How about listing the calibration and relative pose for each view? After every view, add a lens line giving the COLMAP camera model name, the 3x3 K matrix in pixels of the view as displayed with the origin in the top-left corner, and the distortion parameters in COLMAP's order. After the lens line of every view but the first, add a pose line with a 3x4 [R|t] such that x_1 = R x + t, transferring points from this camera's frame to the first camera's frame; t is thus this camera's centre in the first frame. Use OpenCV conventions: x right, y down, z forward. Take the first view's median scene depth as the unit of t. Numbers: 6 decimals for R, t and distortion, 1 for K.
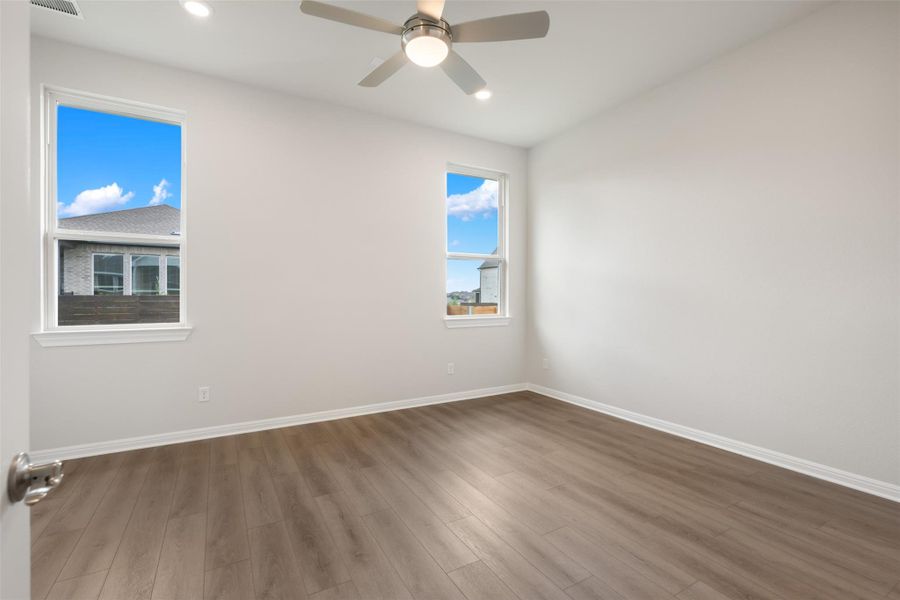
lens RADIAL K [[402.4, 0, 448.4], [0, 402.4, 298.9], [0, 0, 1]] dist [-0.001400, -0.000105]
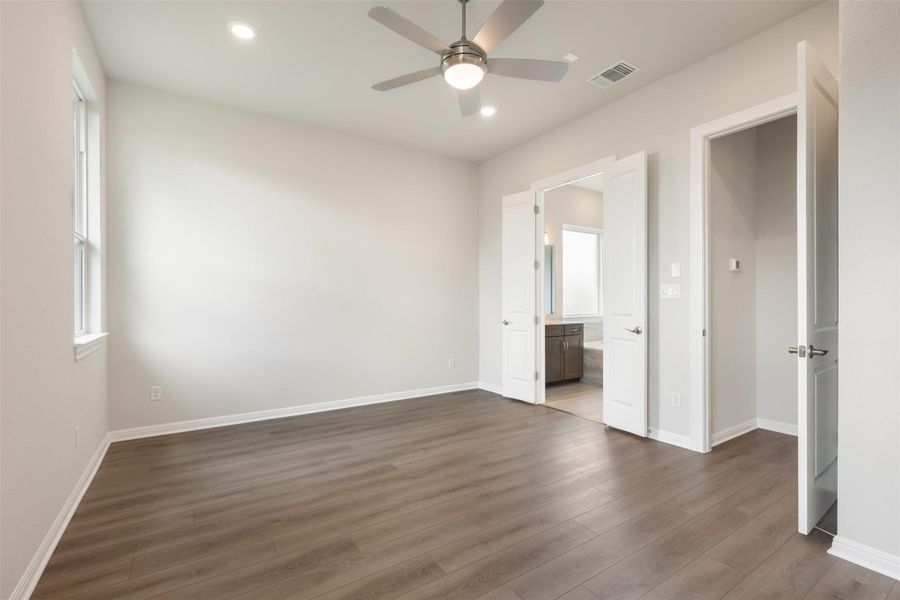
lens RADIAL K [[402.4, 0, 448.8], [0, 402.4, 301.4], [0, 0, 1]] dist [-0.001400, -0.000105]
pose [[-0.066809, 0.003193, 0.997761, -0.830309], [0.003799, 0.999988, -0.002946, -0.001843], [-0.997759, 0.003594, -0.066821, 0.808898]]
